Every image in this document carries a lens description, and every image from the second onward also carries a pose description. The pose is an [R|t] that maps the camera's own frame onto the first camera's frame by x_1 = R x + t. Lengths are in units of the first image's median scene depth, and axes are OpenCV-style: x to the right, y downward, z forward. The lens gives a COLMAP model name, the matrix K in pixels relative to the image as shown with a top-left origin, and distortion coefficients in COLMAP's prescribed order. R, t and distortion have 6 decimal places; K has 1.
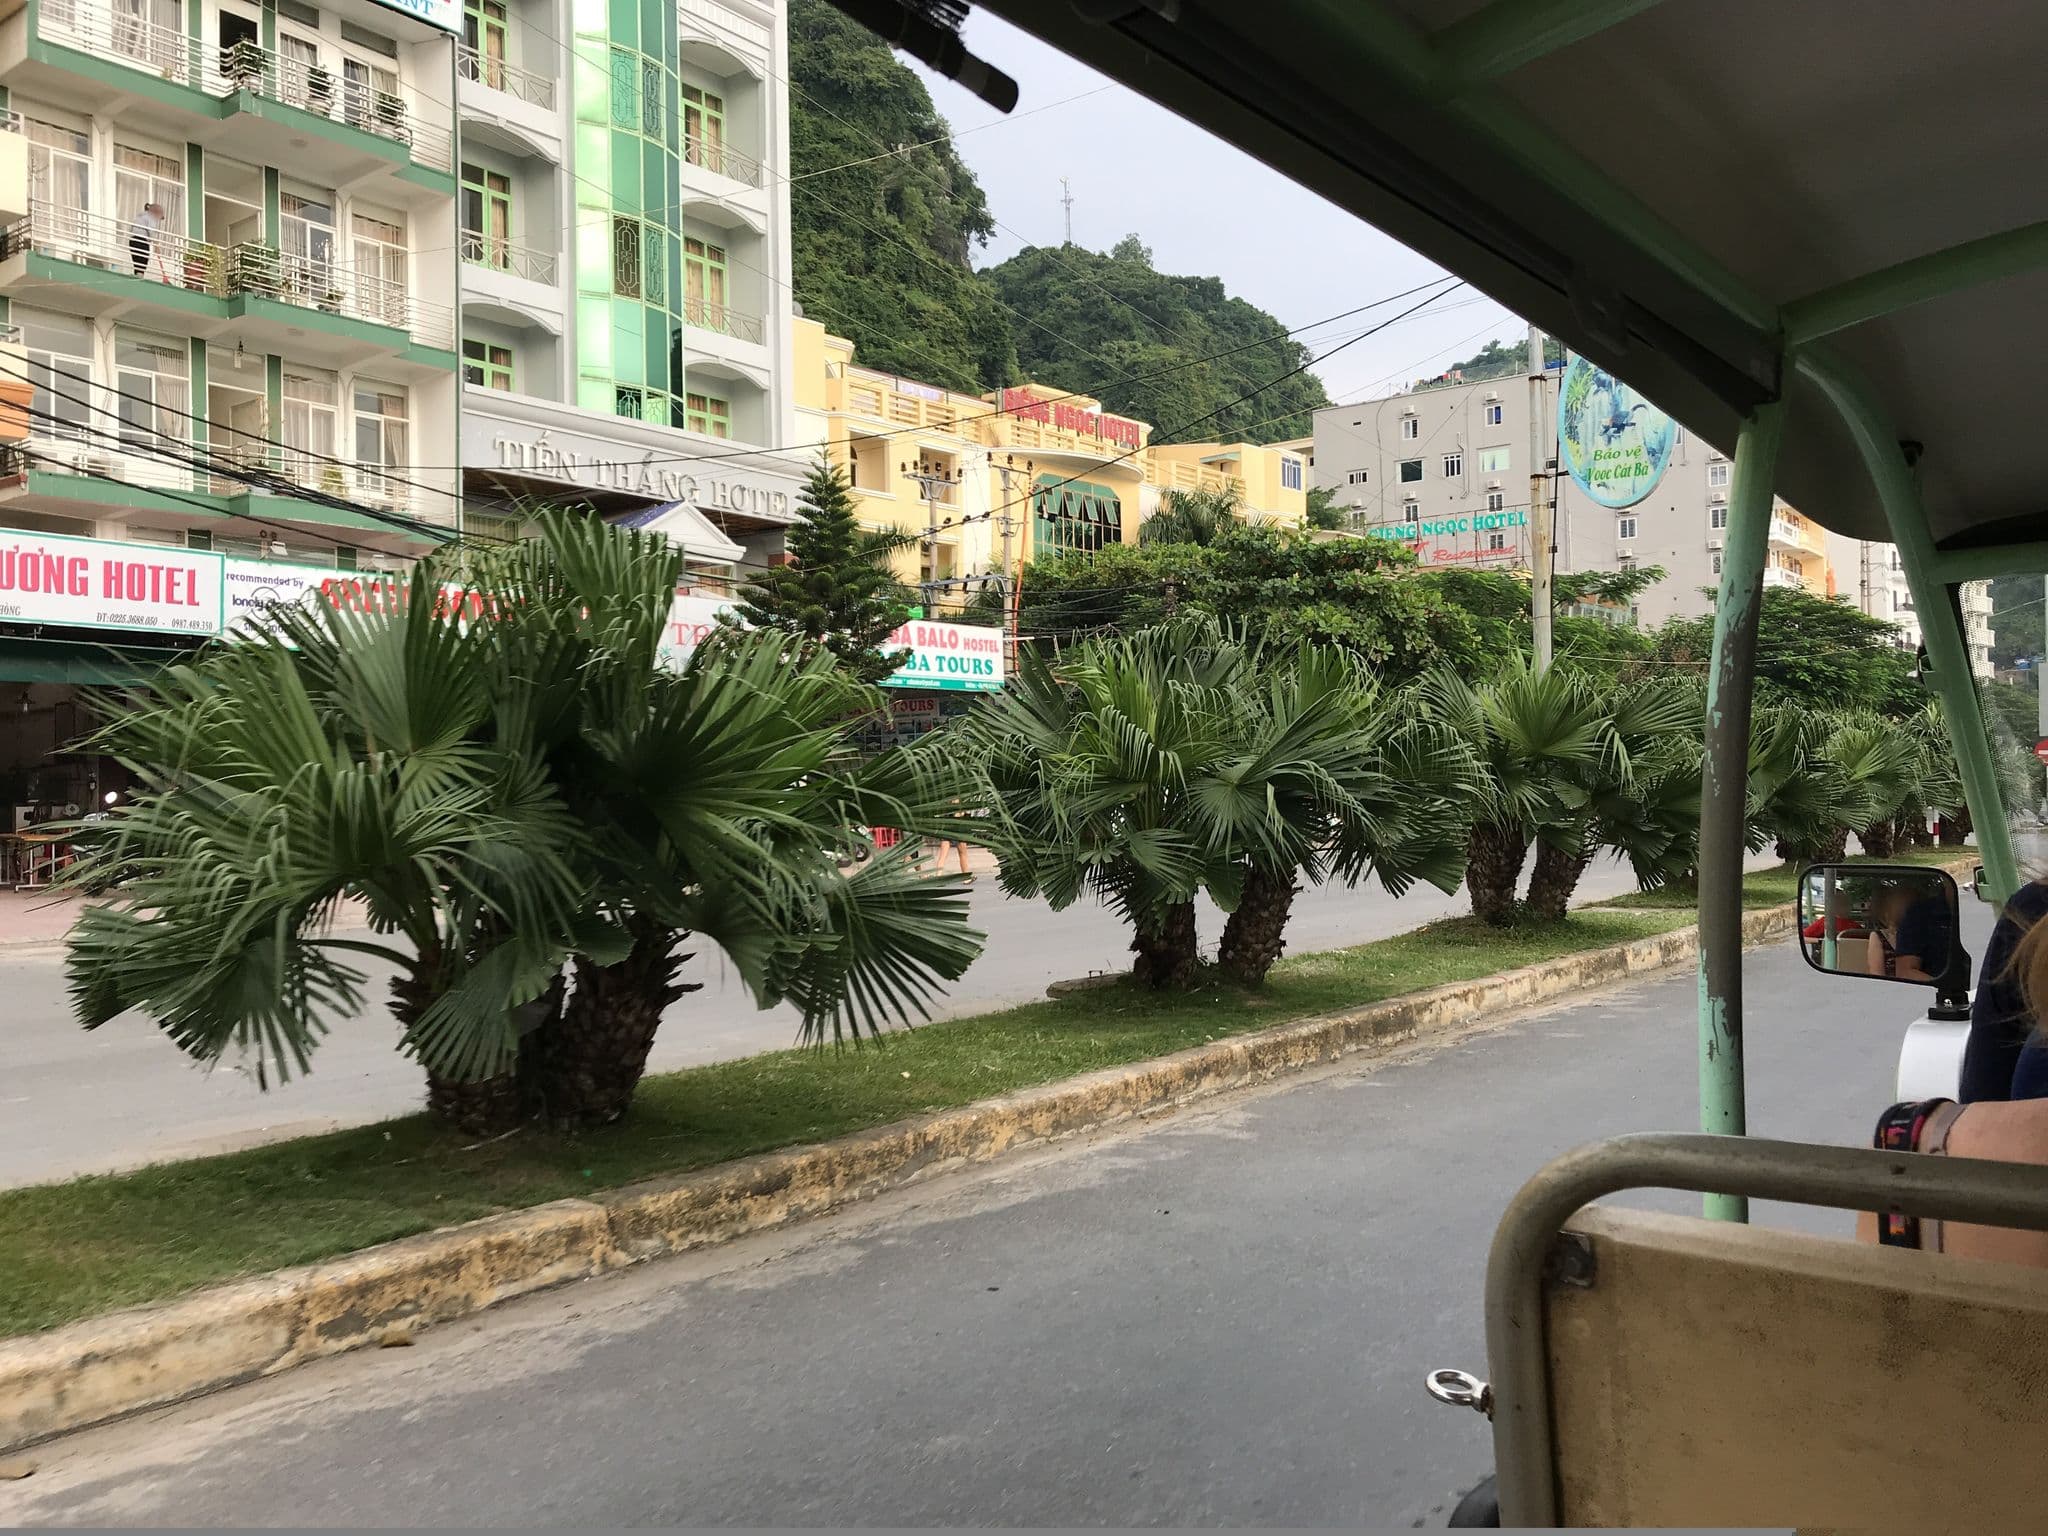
lens RADIAL K [[1638.9, 0, 1024.0], [0, 1638.9, 768.0], [0, 0, 1]] dist [0.013099, -0.017758]
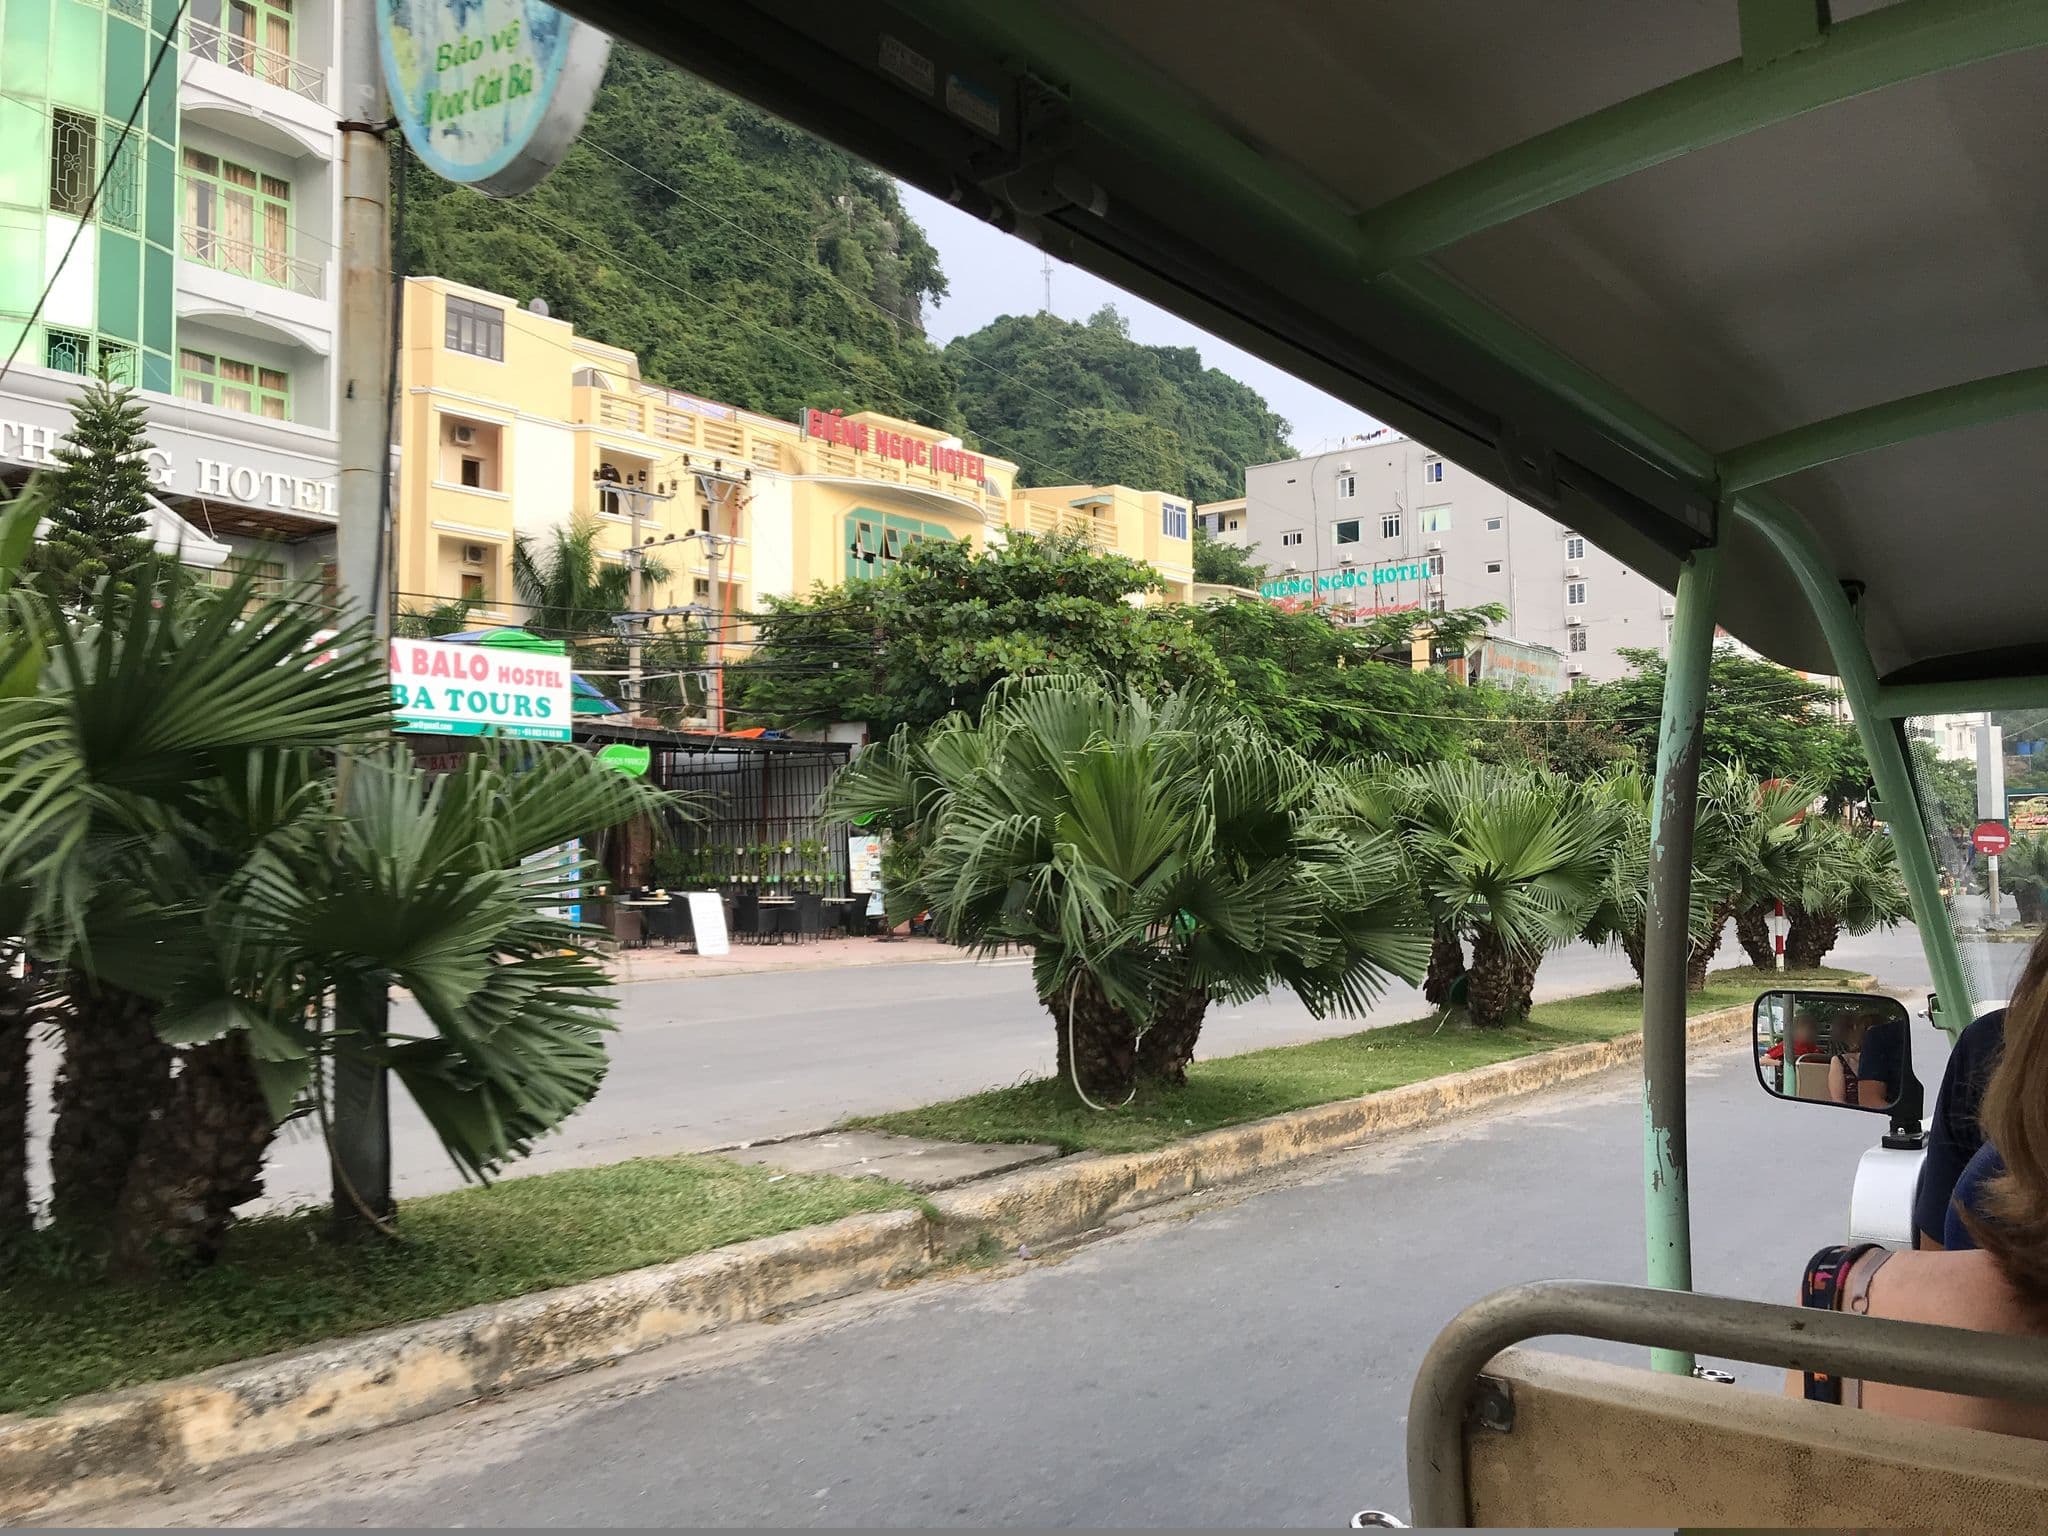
lens RADIAL K [[1635.0, 0, 1012.3], [0, 1635.0, 797.0], [0, 0, 1]] dist [0.005919, -0.015233]
pose [[0.999889, 0.011822, -0.009036, 0.095097], [-0.012078, 0.999510, -0.028889, -0.000702], [0.008690, 0.028995, 0.999542, 0.121100]]
